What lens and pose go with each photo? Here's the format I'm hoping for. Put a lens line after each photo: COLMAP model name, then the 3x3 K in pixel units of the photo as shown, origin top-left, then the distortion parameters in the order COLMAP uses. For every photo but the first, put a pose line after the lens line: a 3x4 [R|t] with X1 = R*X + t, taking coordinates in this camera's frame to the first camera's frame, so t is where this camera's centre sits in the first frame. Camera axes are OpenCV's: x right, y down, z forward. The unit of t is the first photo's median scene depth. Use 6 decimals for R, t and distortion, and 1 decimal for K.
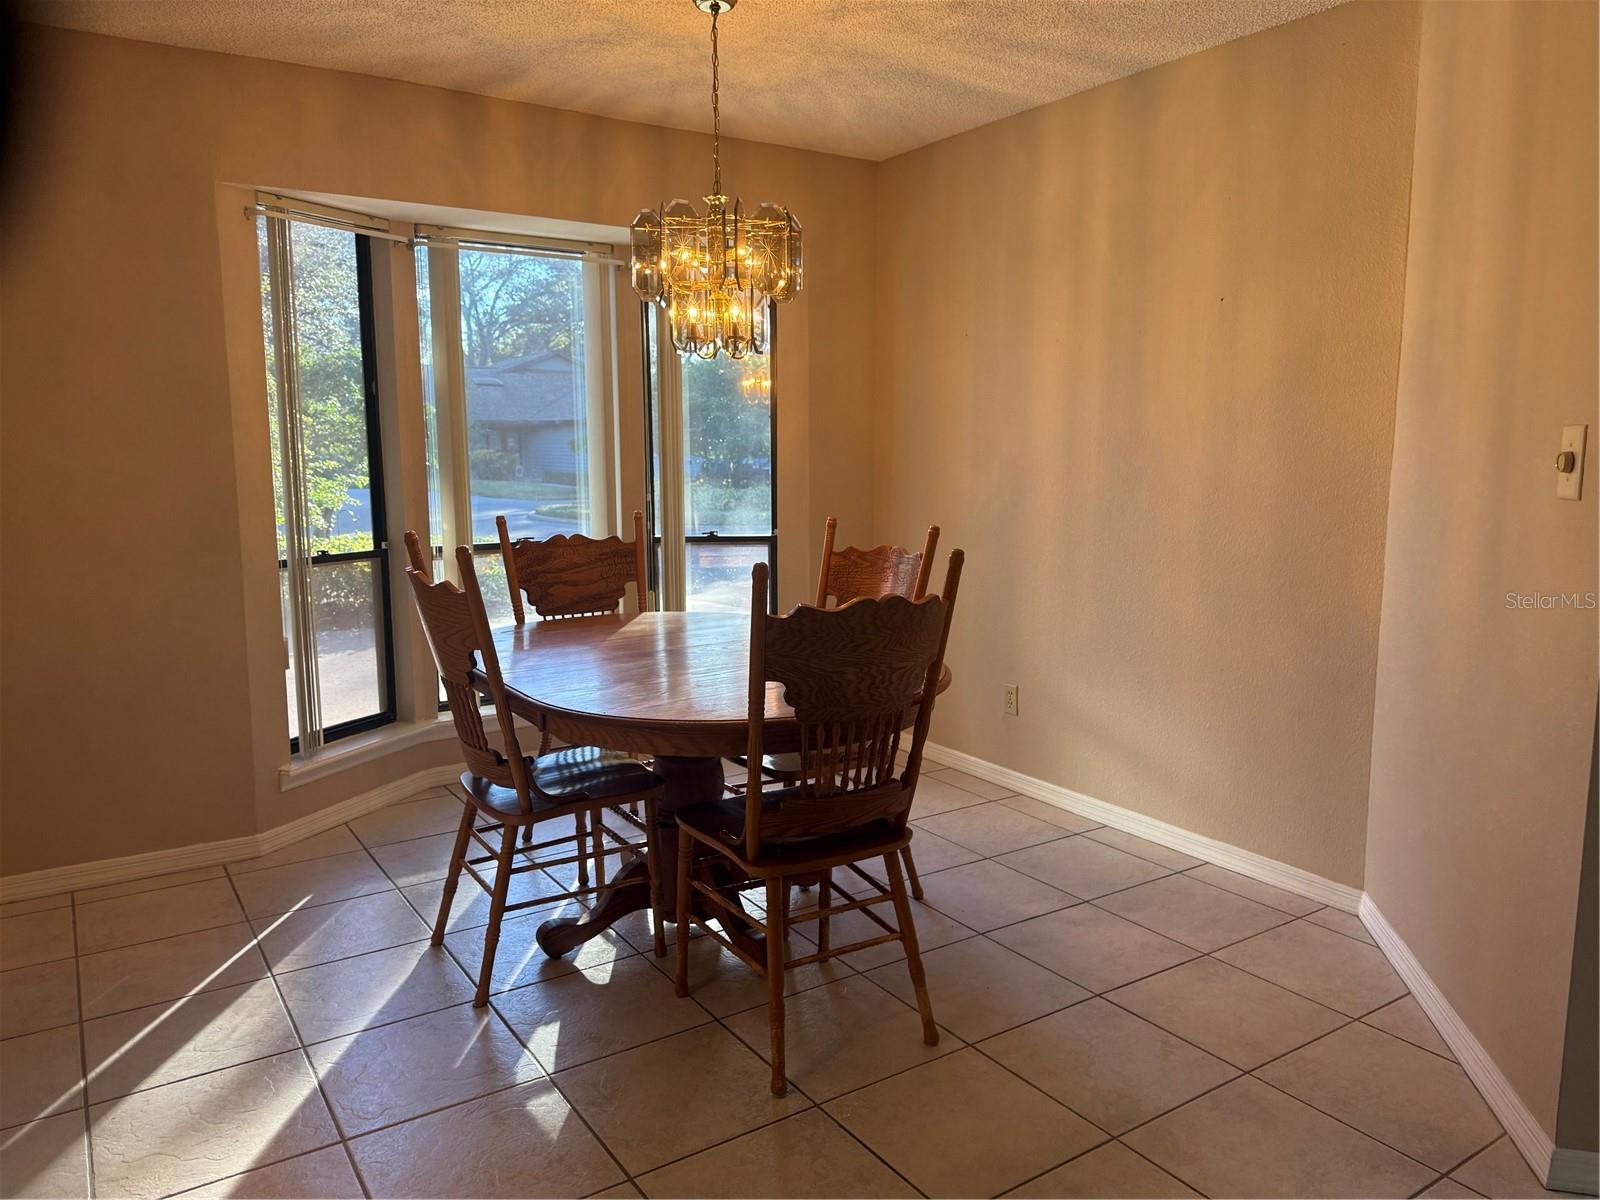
lens RADIAL K [[1131.5, 0, 800.0], [0, 1131.5, 600.0], [0, 0, 1]] dist [-0.001824, -0.000429]
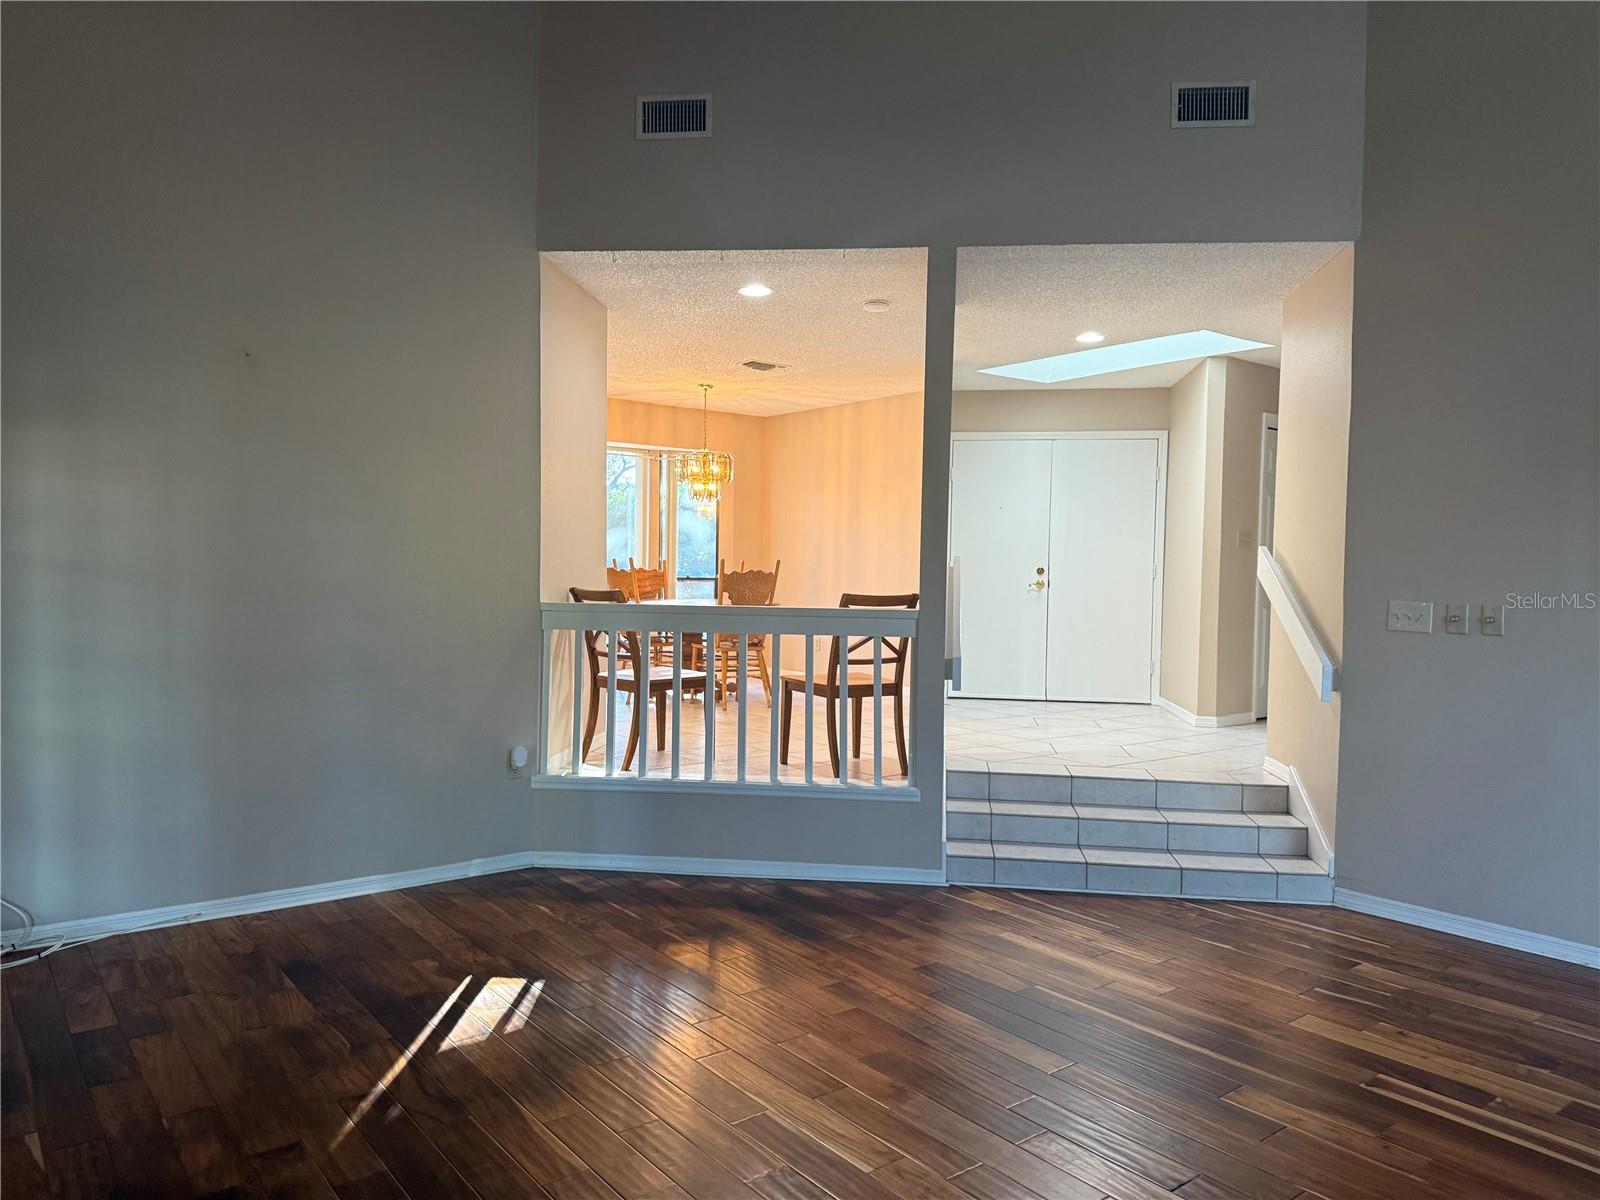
lens RADIAL K [[1116.8, 0, 800.0], [0, 1116.8, 600.0], [0, 0, 1]] dist [0.000439, -0.000004]
pose [[0.996719, 0.013571, 0.079791, -0.044549], [-0.005301, 0.994671, -0.102963, 0.281418], [-0.080763, 0.102202, 0.991480, -1.567210]]
